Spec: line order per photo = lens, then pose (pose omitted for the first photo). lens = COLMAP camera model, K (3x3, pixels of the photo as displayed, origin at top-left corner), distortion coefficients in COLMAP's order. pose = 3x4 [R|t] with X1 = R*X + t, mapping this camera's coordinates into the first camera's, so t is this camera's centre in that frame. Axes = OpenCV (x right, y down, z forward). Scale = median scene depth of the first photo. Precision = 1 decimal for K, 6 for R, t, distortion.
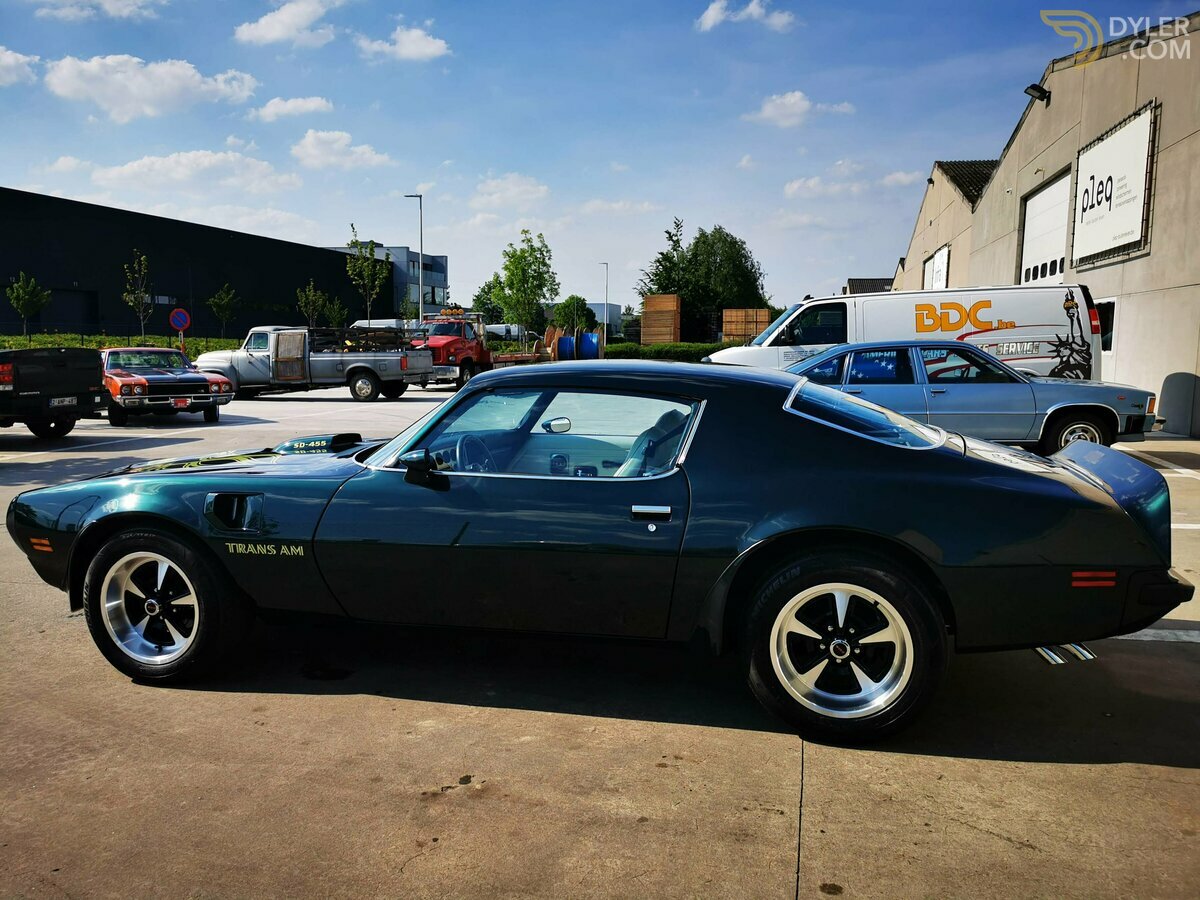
lens RADIAL K [[946.5, 0, 600.0], [0, 946.5, 450.0], [0, 0, 1]] dist [0.106520, -0.159267]
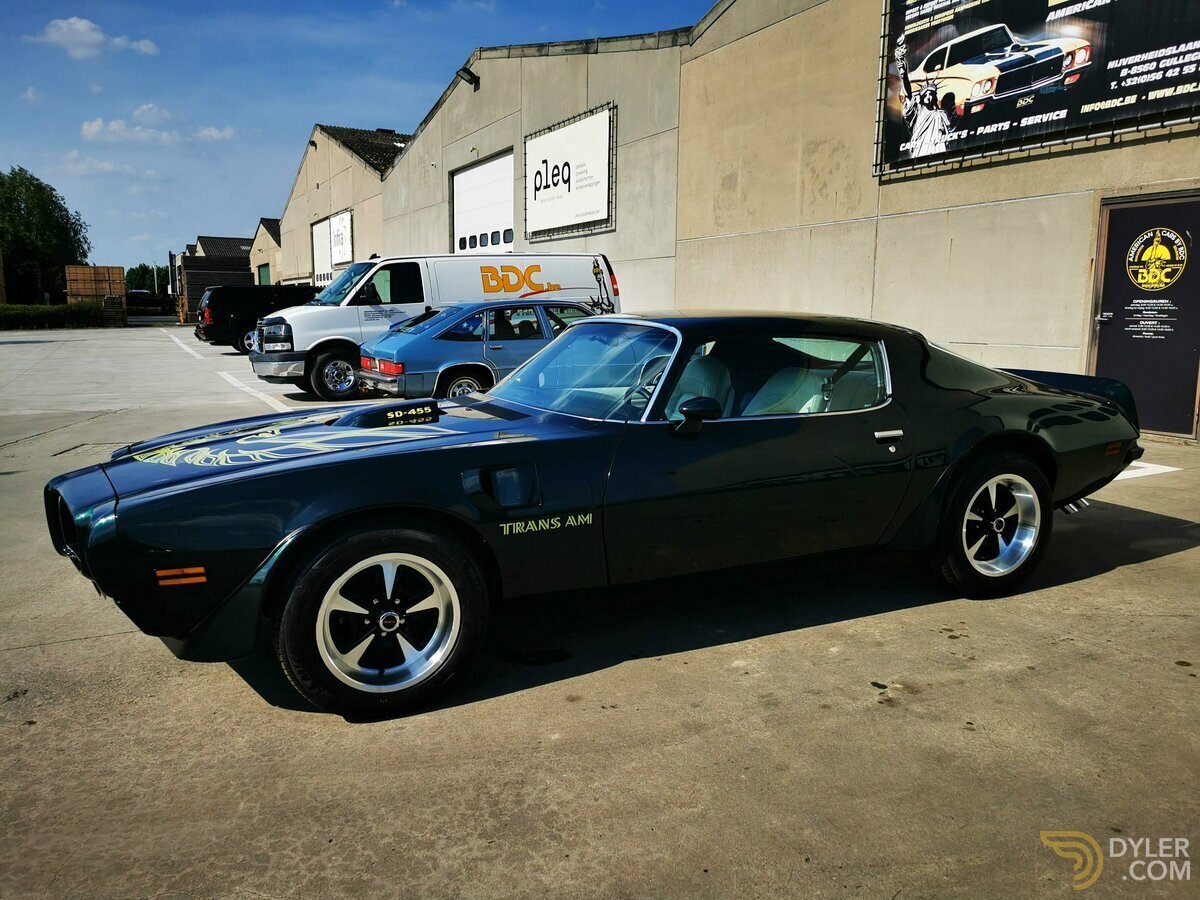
lens RADIAL K [[949.8, 0, 600.0], [0, 949.8, 450.0], [0, 0, 1]] dist [0.068724, -0.086520]
pose [[0.762604, -0.097946, 0.639407, -0.168157], [0.074204, 0.995191, 0.063943, -0.003351], [-0.642595, -0.001317, 0.766205, 0.056569]]
